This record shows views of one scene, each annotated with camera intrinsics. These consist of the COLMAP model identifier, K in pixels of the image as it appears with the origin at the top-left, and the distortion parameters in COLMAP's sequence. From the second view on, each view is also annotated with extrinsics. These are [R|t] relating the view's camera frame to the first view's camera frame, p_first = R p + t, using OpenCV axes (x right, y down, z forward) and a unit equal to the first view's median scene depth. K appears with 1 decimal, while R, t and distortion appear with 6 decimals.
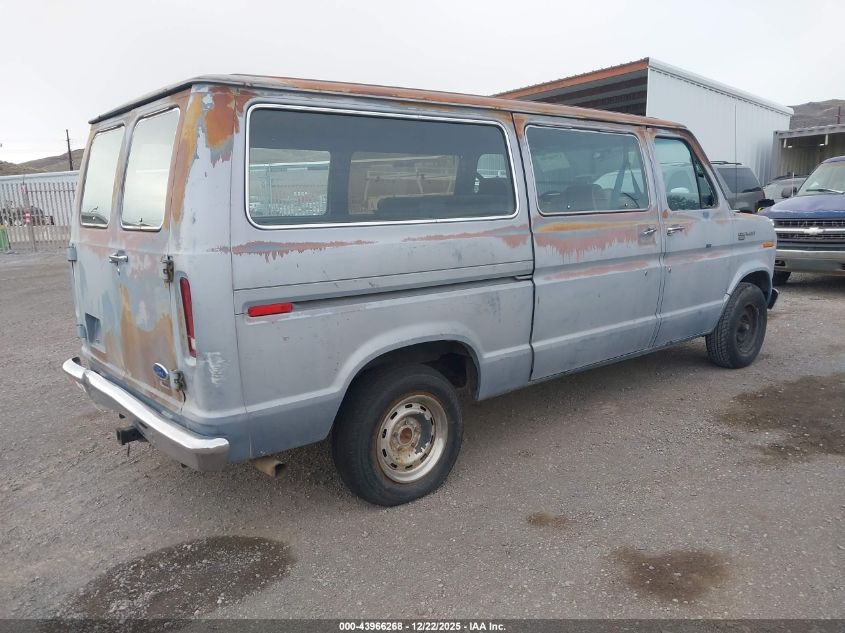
lens RADIAL K [[661.3, 0, 422.5], [0, 661.3, 316.5], [0, 0, 1]] dist [-0.004785, -0.002906]
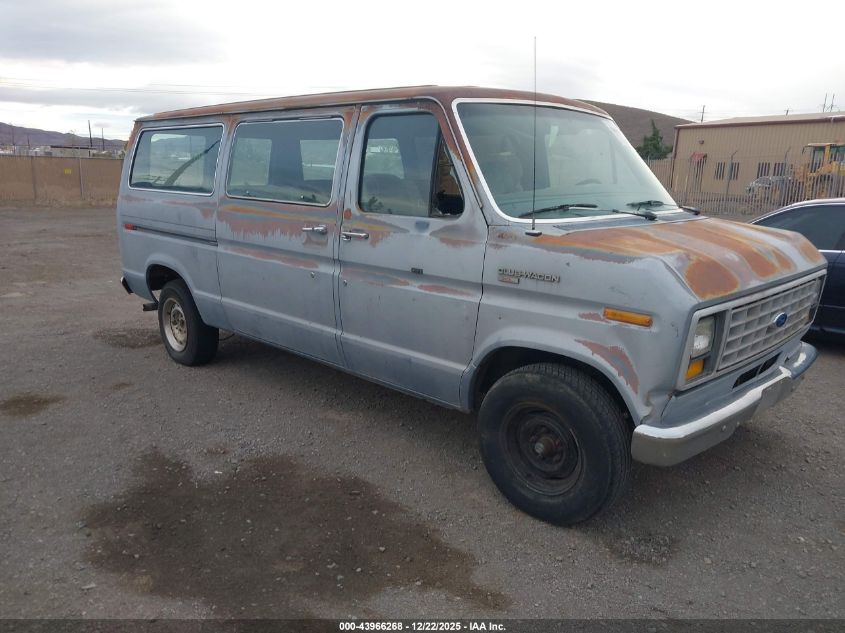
lens RADIAL K [[665.2, 0, 422.6], [0, 665.2, 326.5], [0, 0, 1]] dist [0.096636, 0.000045]
pose [[0.095282, 0.254216, -0.962443, 1.238504], [-0.192723, 0.953260, 0.232710, -0.237782], [0.976616, 0.163311, 0.139822, 1.017476]]
